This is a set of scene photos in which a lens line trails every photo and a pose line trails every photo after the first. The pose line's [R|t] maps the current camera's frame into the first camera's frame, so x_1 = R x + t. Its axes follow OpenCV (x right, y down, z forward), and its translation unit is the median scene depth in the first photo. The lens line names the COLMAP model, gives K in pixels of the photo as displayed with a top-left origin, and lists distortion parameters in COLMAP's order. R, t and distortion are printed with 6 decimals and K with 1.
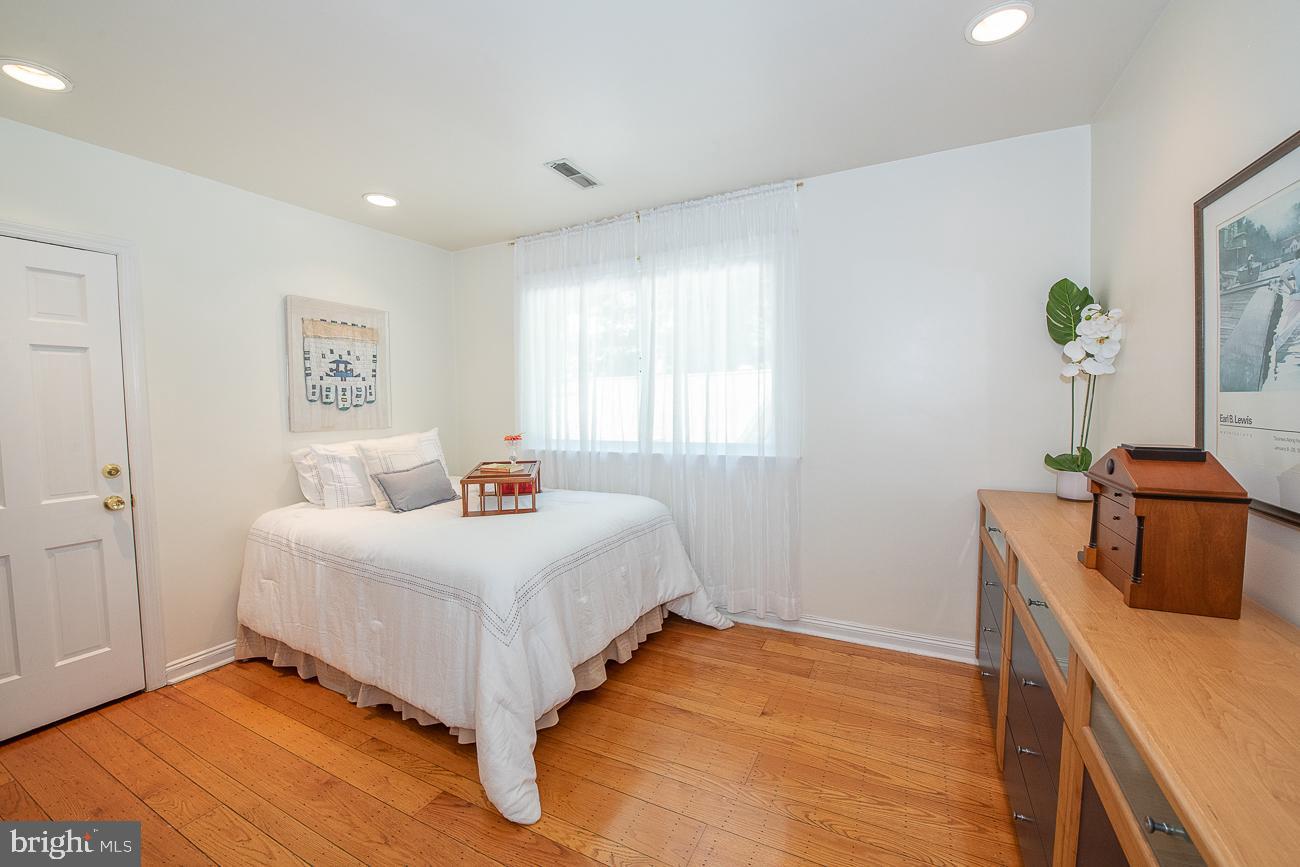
lens RADIAL K [[526.9, 0, 650.3], [0, 526.9, 432.9], [0, 0, 1]] dist [0.003247, 0.000091]
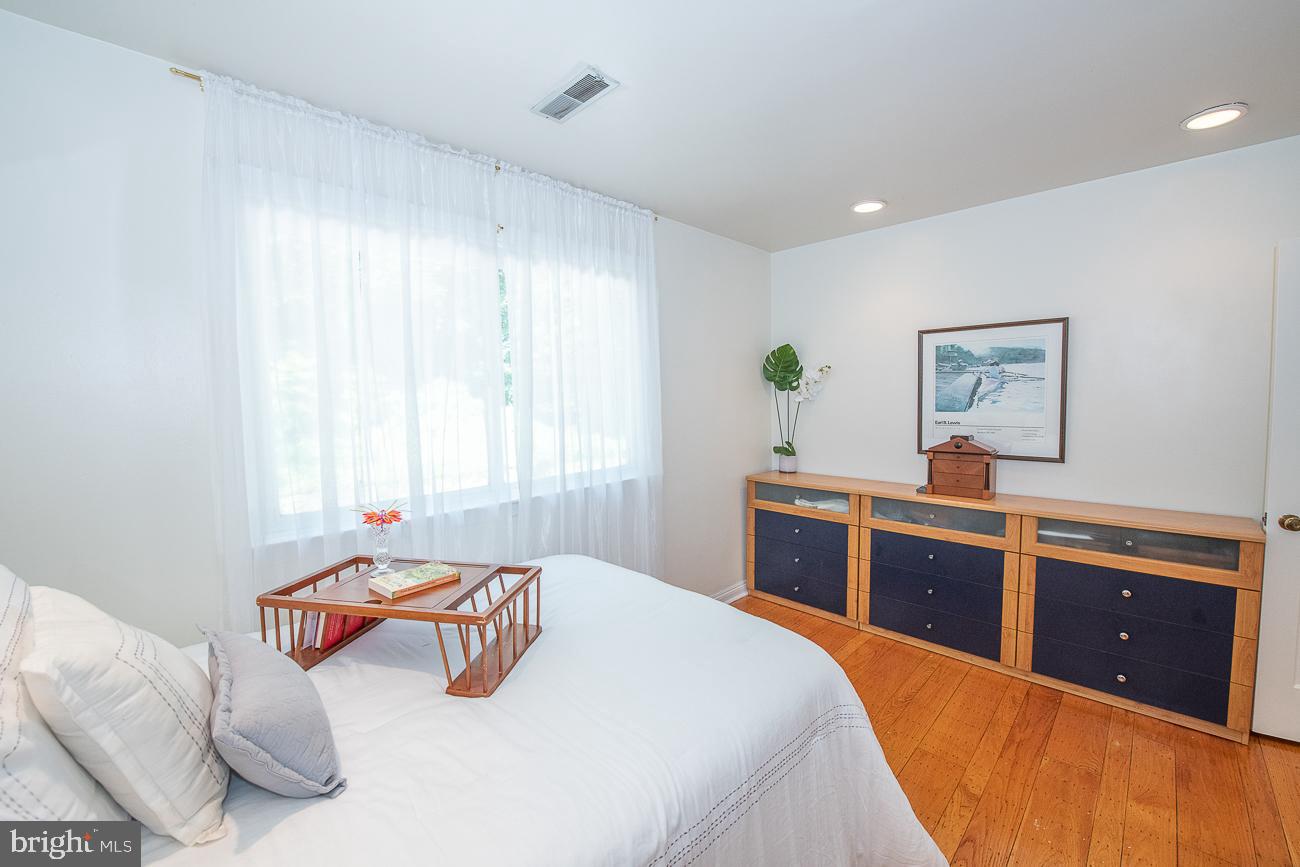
lens RADIAL K [[526.9, 0, 653.4], [0, 526.9, 432.2], [0, 0, 1]] dist [0.003247, 0.000091]
pose [[0.289340, -0.063383, 0.955126, -1.002110], [0.073242, 0.996346, 0.043931, -0.113056], [-0.954420, 0.057244, 0.292925, 0.938318]]
